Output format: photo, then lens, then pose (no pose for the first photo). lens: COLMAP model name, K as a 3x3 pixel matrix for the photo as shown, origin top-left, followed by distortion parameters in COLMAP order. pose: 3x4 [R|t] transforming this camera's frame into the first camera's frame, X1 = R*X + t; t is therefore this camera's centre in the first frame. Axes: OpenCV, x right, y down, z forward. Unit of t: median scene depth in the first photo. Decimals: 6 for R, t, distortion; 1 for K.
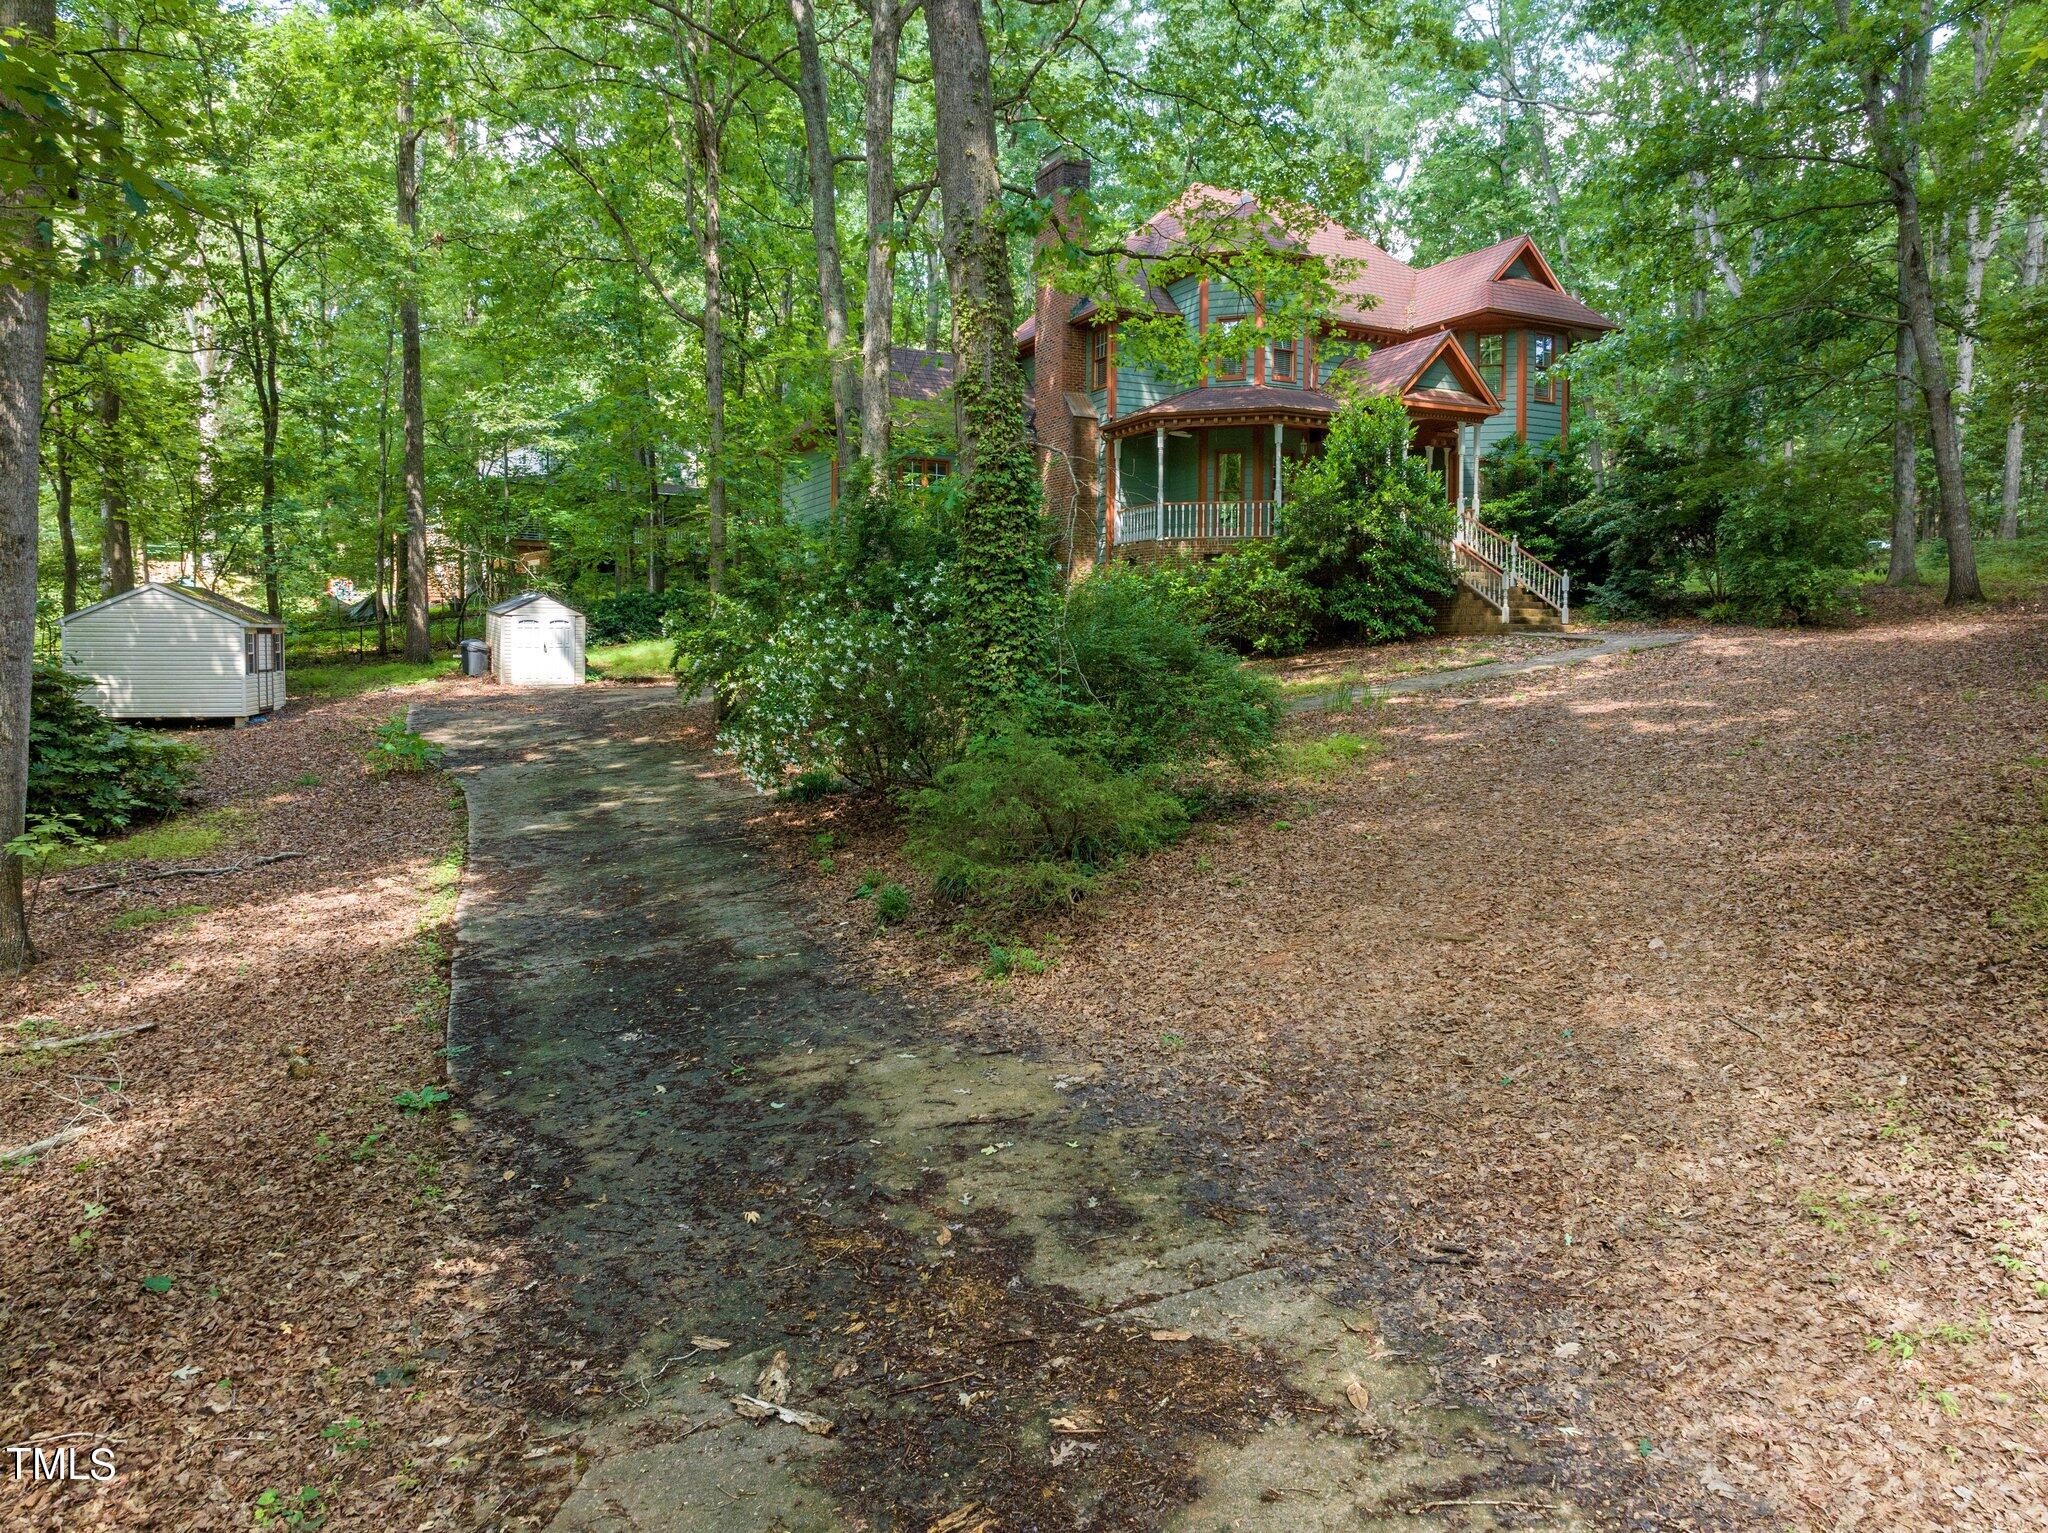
lens RADIAL K [[1447.1, 0, 1025.3], [0, 1447.1, 719.1], [0, 0, 1]] dist [-0.031604, -0.005225]
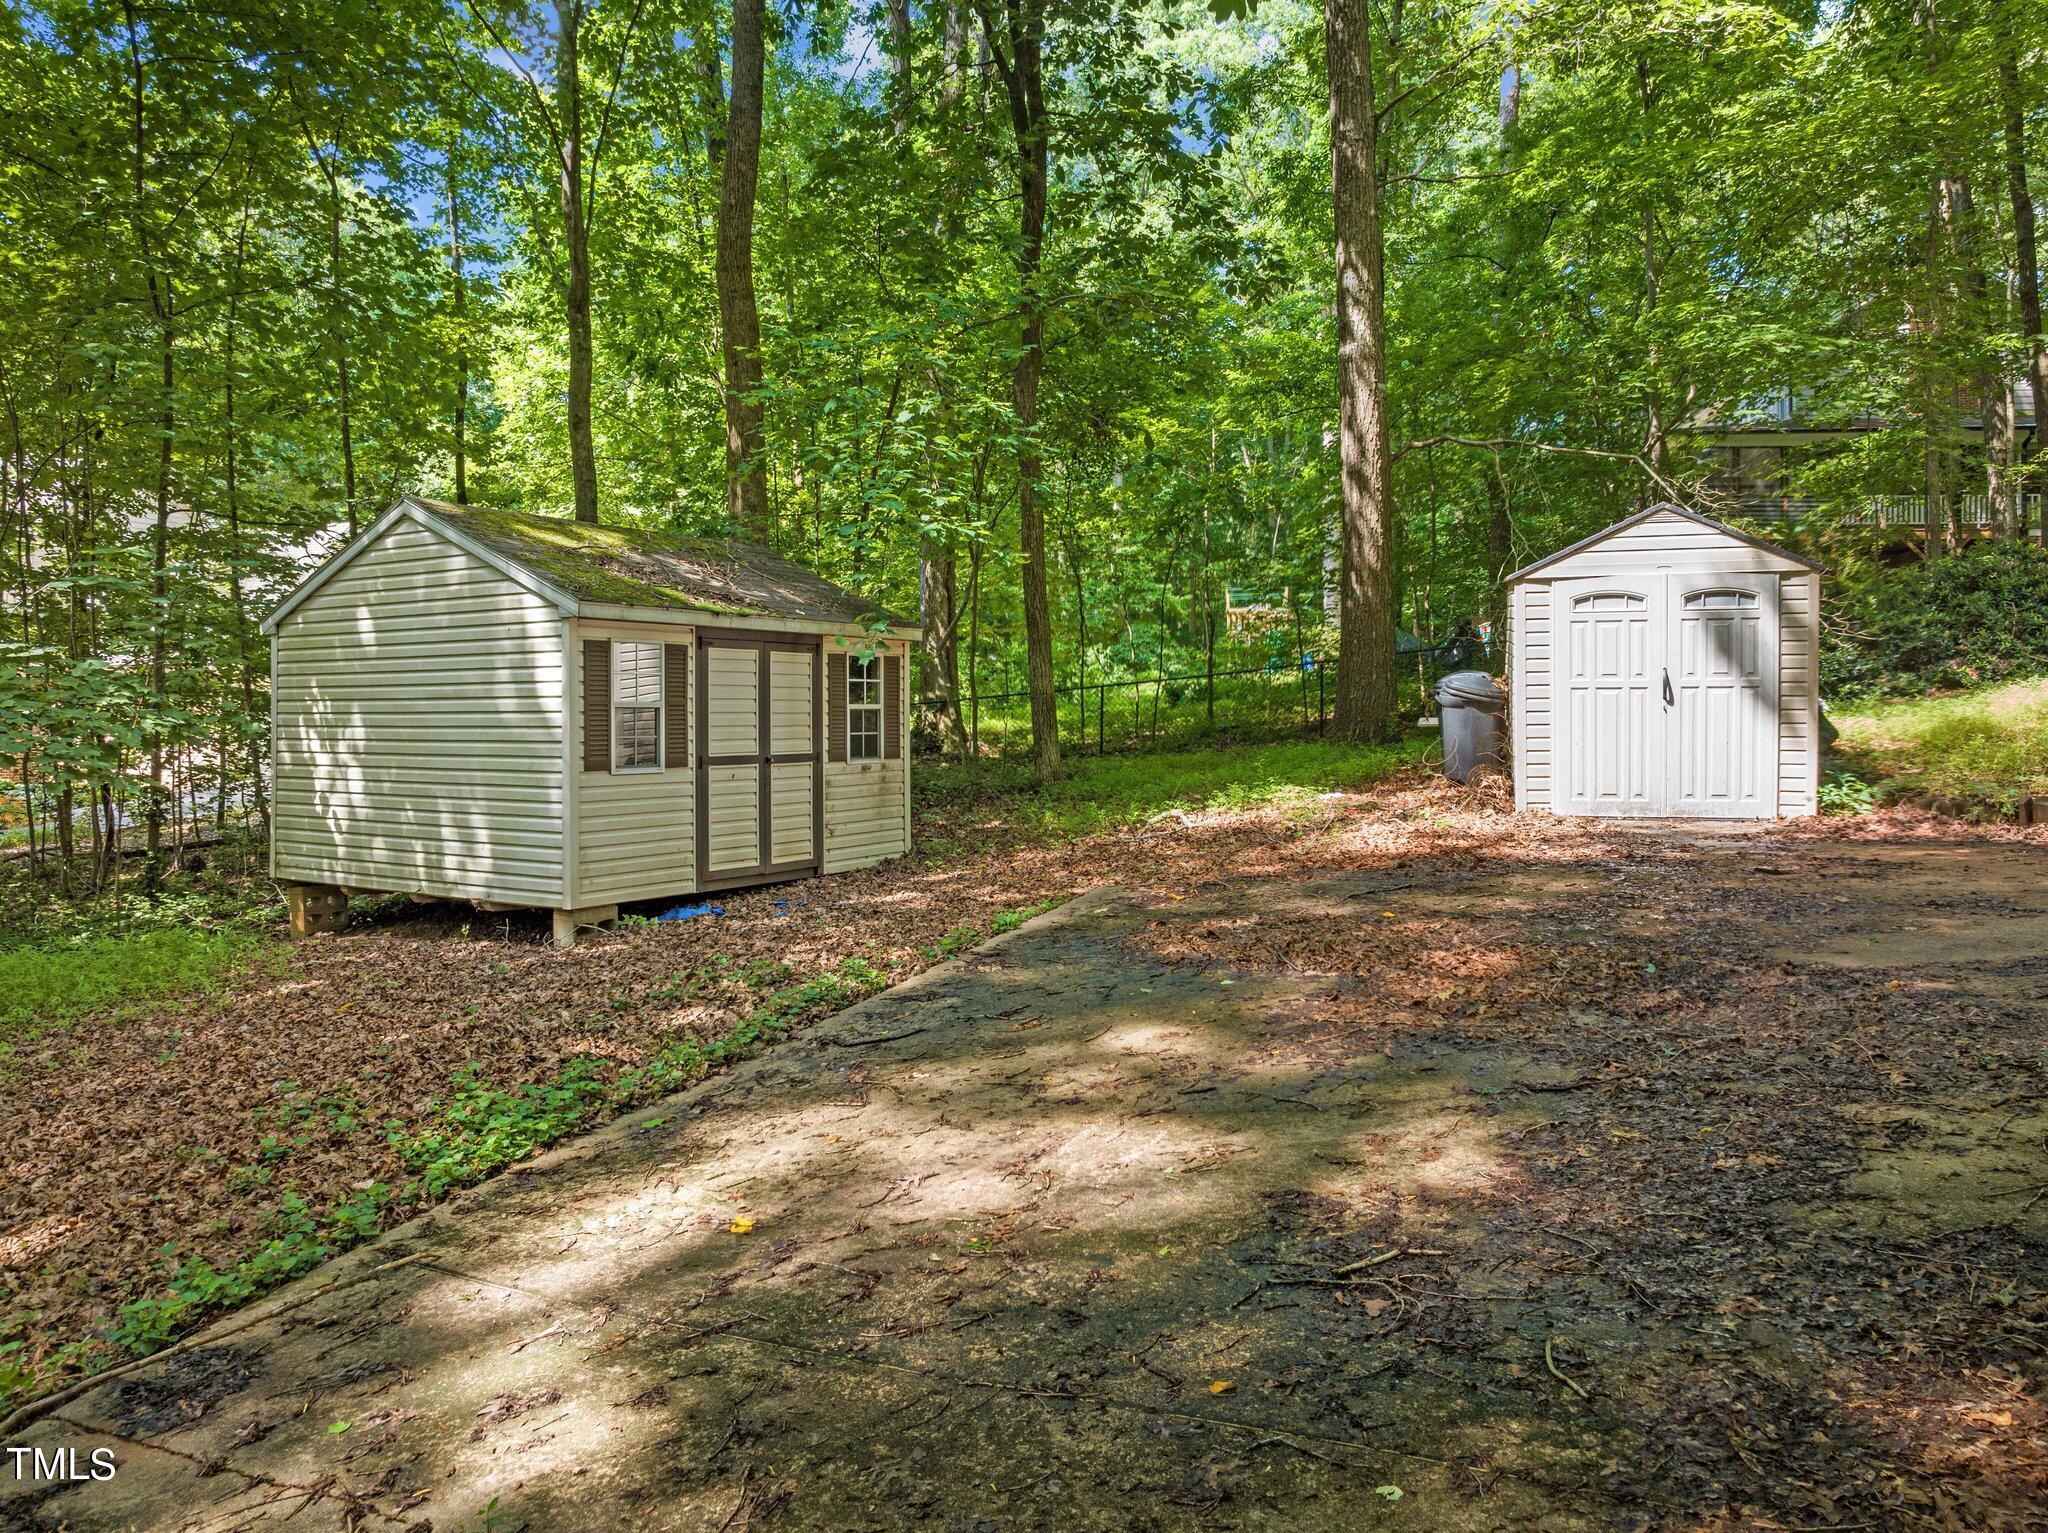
lens RADIAL K [[1465.2, 0, 1026.3], [0, 1465.2, 766.8], [0, 0, 1]] dist [-0.075365, -0.001038]
pose [[0.671368, 0.006026, -0.741099, -0.240481], [-0.030004, 0.999368, -0.019054, -0.028298], [0.740516, 0.035028, 0.671125, 0.830266]]
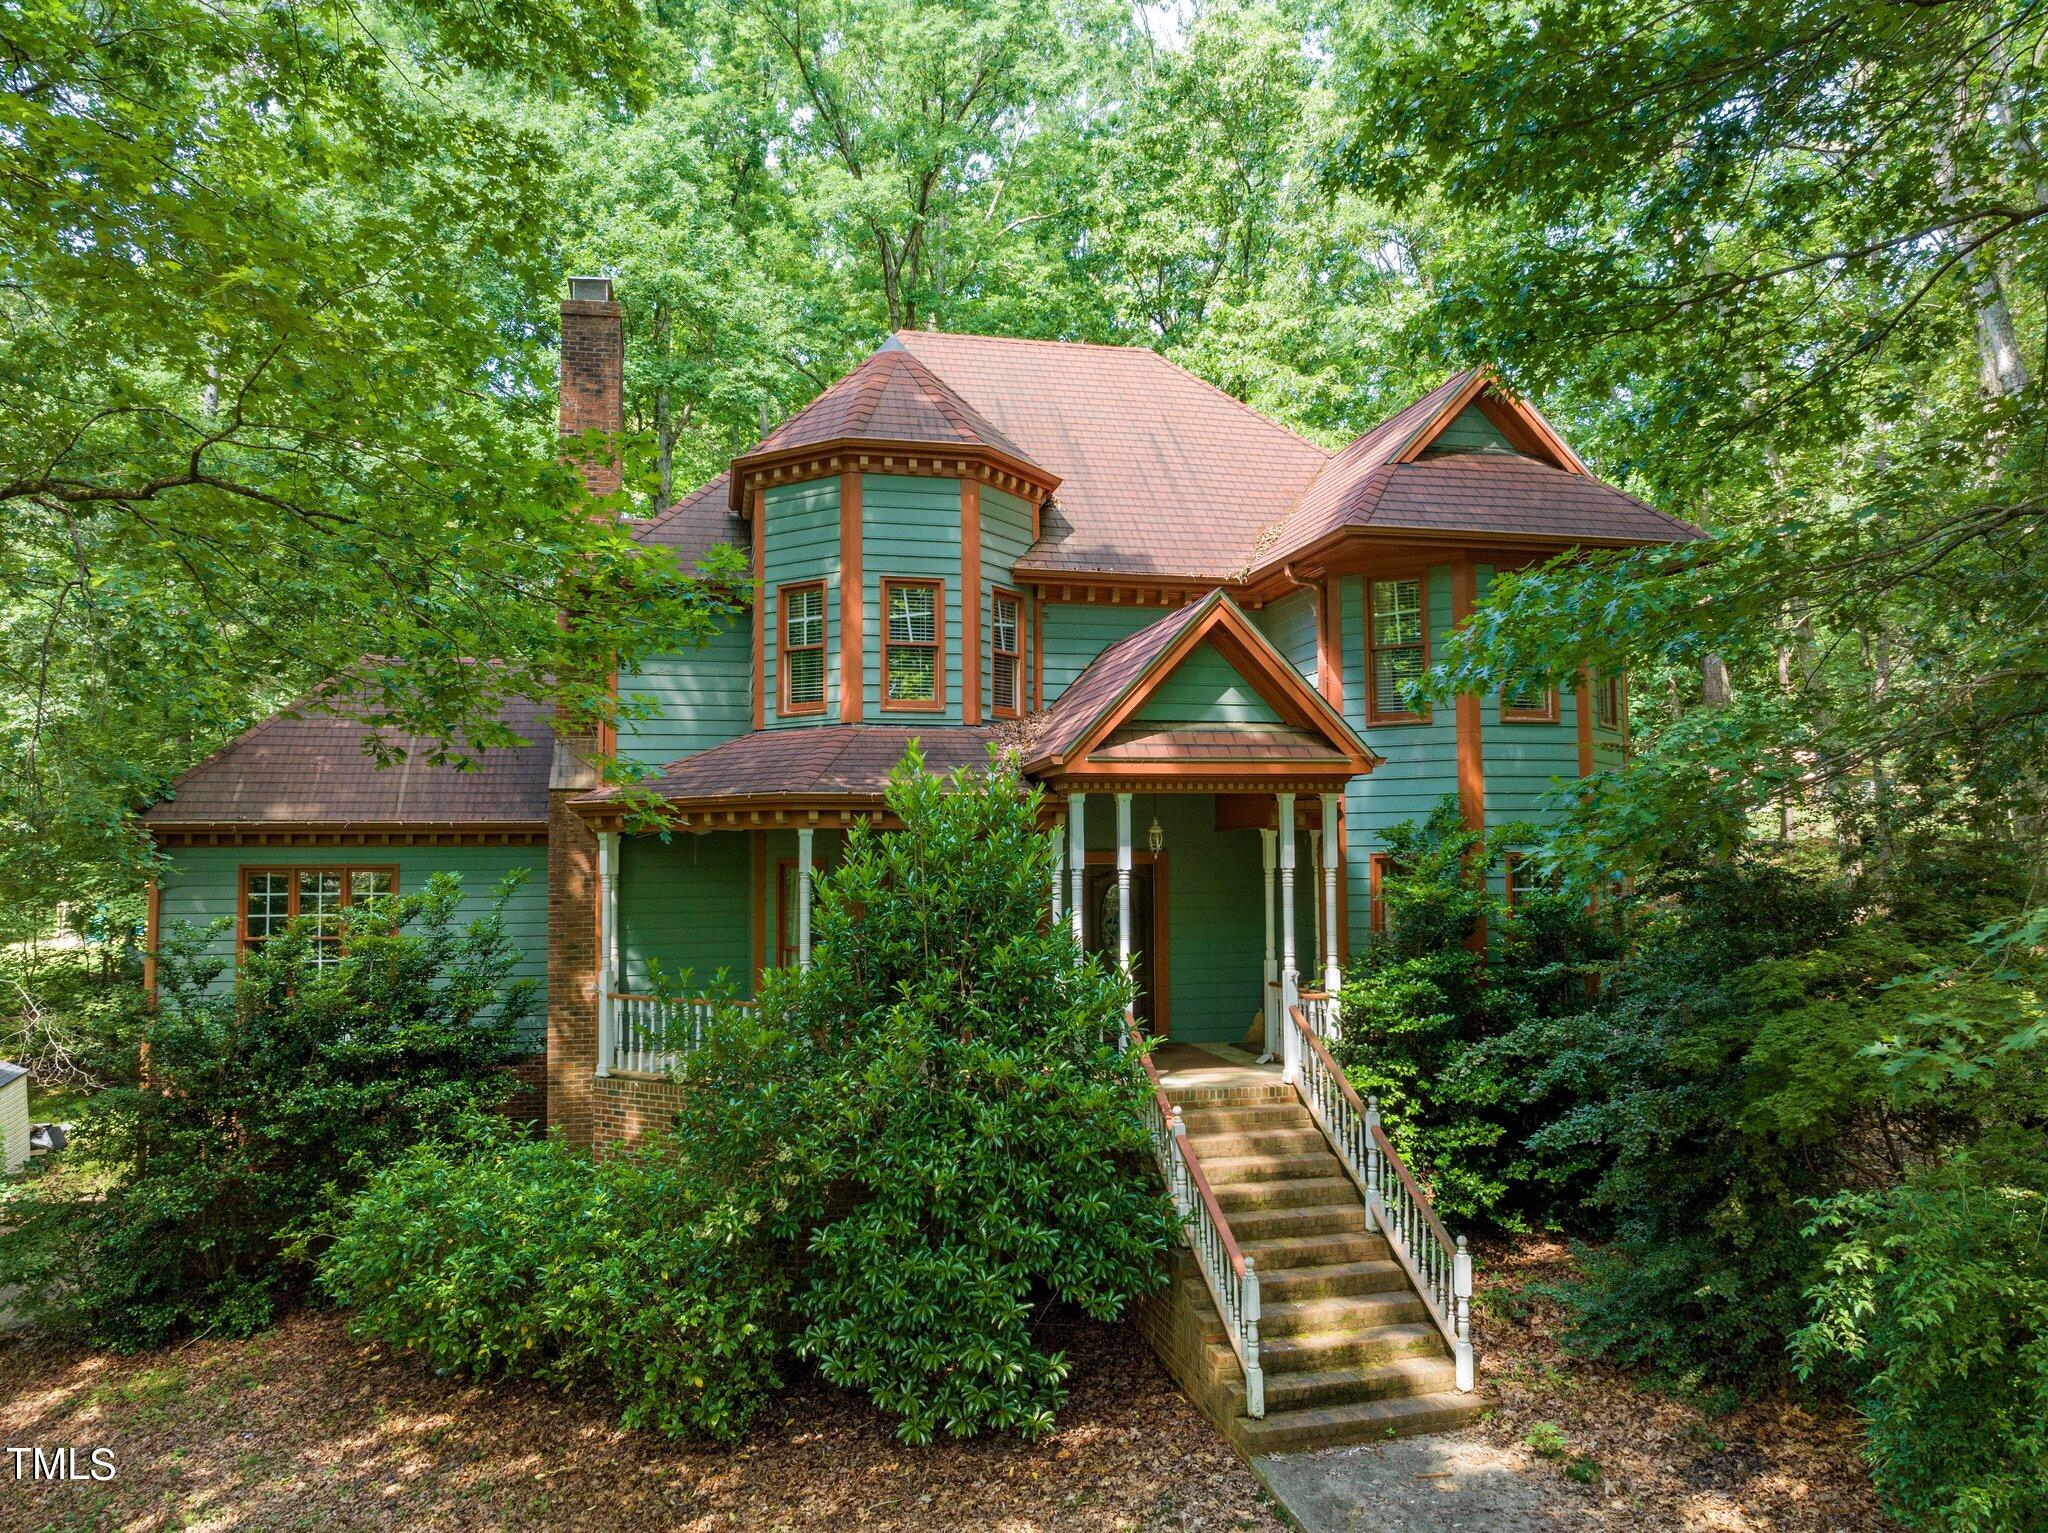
lens RADIAL K [[1428.5, 0, 1052.3], [0, 1428.5, 761.7], [0, 0, 1]] dist [-0.040880, 0.022545]
pose [[0.974180, -0.030135, -0.223753, 0.339516], [0.005890, 0.994107, -0.108240, -0.174676], [0.225696, 0.104128, 0.968617, 0.587662]]
